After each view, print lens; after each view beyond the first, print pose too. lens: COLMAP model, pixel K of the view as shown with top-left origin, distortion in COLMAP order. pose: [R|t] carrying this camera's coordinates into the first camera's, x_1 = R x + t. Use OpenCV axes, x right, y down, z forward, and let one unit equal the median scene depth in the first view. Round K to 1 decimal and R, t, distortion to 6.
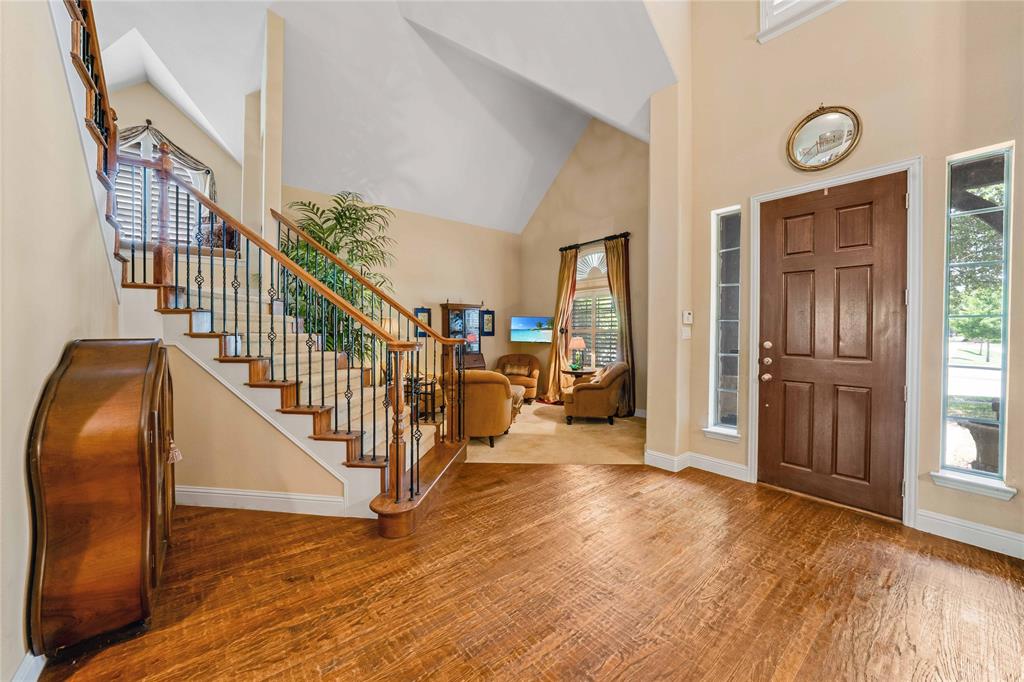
lens RADIAL K [[375.7, 0, 512.4], [0, 375.7, 329.3], [0, 0, 1]] dist [-0.016844, 0.000068]
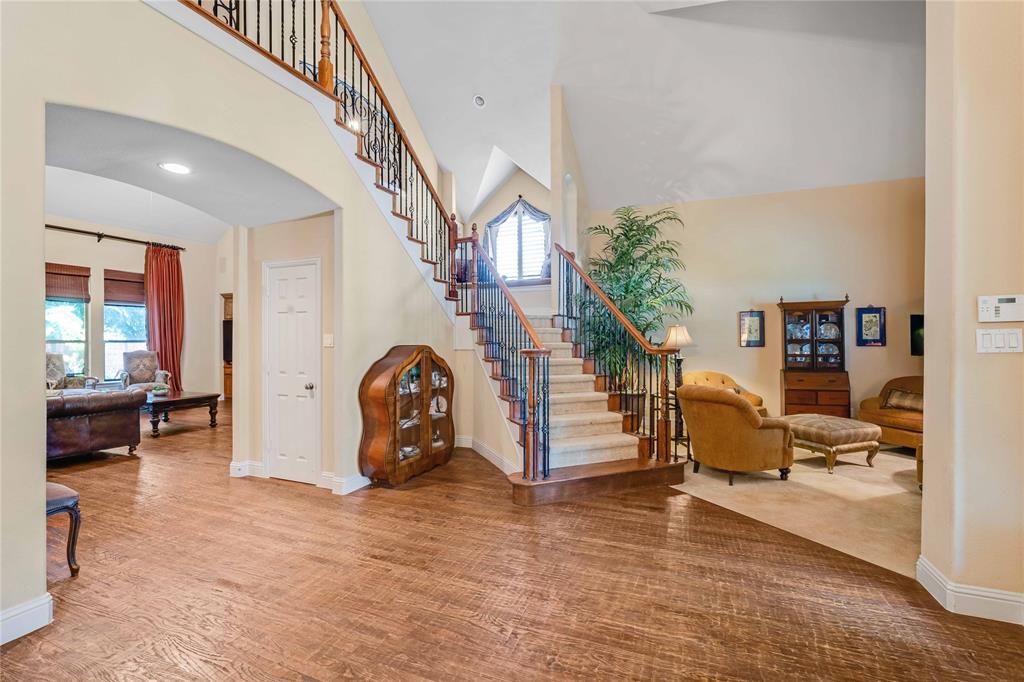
lens RADIAL K [[446.8, 0, 522.3], [0, 446.8, 335.1], [0, 0, 1]] dist [-0.002306, -0.000043]
pose [[0.487644, -0.015304, -0.872908, 0.791059], [0.010072, 0.999878, -0.011904, 0.004231], [0.872984, -0.002987, 0.487739, 0.216632]]
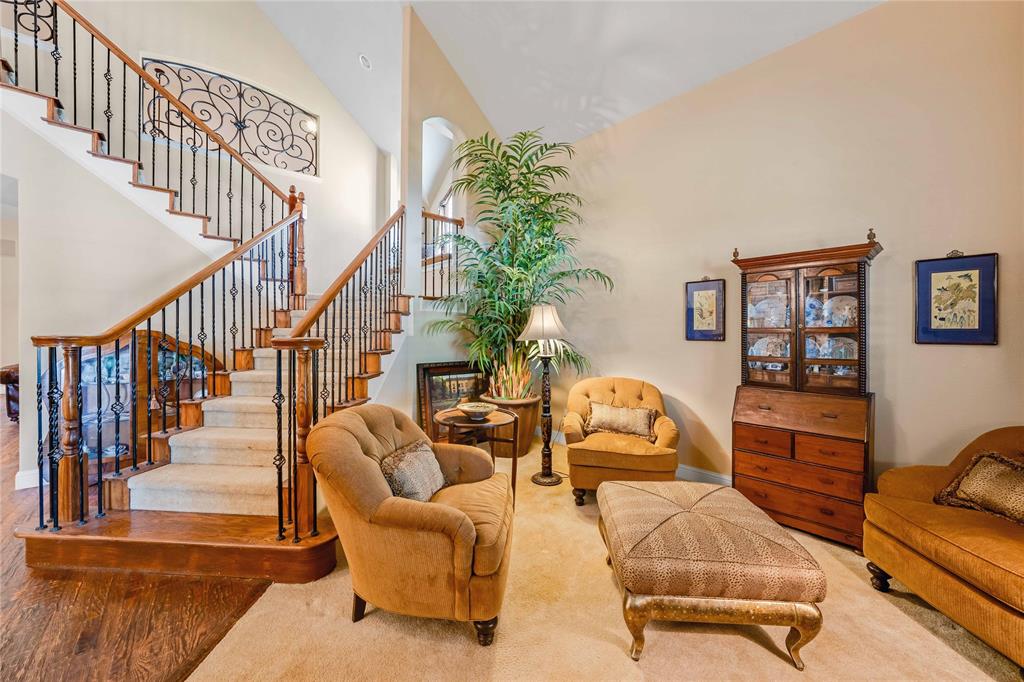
lens RADIAL K [[375.7, 0, 512.4], [0, 375.7, 329.3], [0, 0, 1]] dist [-0.016844, 0.000068]
pose [[0.060260, -0.004706, -0.998172, 0.484879], [-0.001209, 0.999988, -0.004787, 0.019332], [0.998182, 0.001496, 0.060254, 1.601384]]
